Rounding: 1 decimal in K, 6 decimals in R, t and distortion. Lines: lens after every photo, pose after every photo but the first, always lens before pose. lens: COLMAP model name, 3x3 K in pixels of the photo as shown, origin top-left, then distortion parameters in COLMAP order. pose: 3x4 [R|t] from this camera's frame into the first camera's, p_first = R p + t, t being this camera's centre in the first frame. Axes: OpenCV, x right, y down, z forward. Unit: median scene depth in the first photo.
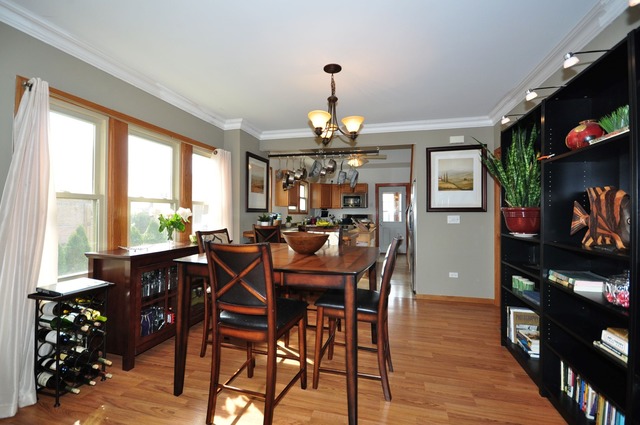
lens RADIAL K [[288.6, 0, 316.2], [0, 288.6, 215.4], [0, 0, 1]] dist [0.009387, -0.001806]
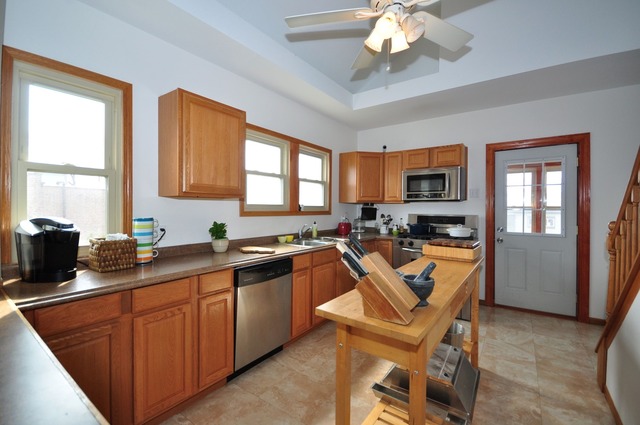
lens RADIAL K [[288.9, 0, 313.7], [0, 288.9, 212.0], [0, 0, 1]] dist [0.002101, -0.004921]
pose [[0.934366, 0.005008, -0.356279, 0.118342], [-0.003420, 0.999981, 0.005087, -0.010271], [0.356297, -0.003535, 0.934366, 0.505671]]
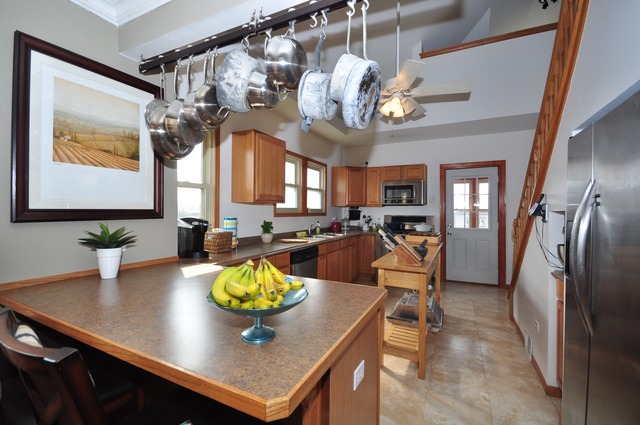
lens RADIAL K [[288.6, 0, 317.3], [0, 288.6, 212.1], [0, 0, 1]] dist [0.009387, -0.001806]
pose [[0.980653, 0.001688, -0.195749, 0.073630], [-0.002027, 0.999997, -0.001532, -0.010040], [0.195746, 0.001899, 0.980653, 0.365555]]
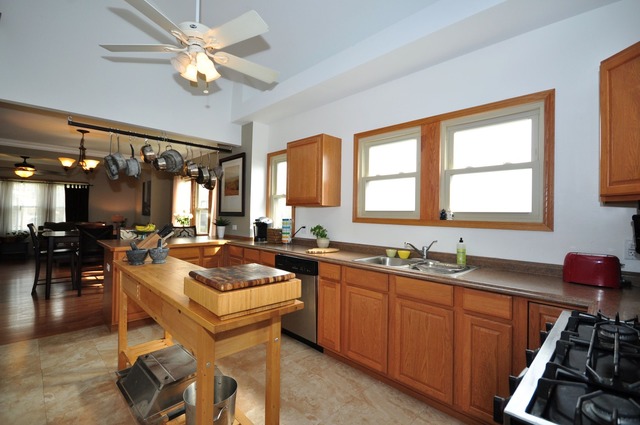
lens RADIAL K [[288.6, 0, 308.3], [0, 288.6, 208.0], [0, 0, 1]] dist [0.009387, -0.001806]
pose [[-0.514082, -0.025655, -0.857357, 0.258419], [-0.021704, 0.999622, -0.016898, -0.013455], [0.857466, 0.009921, -0.514444, 0.921567]]
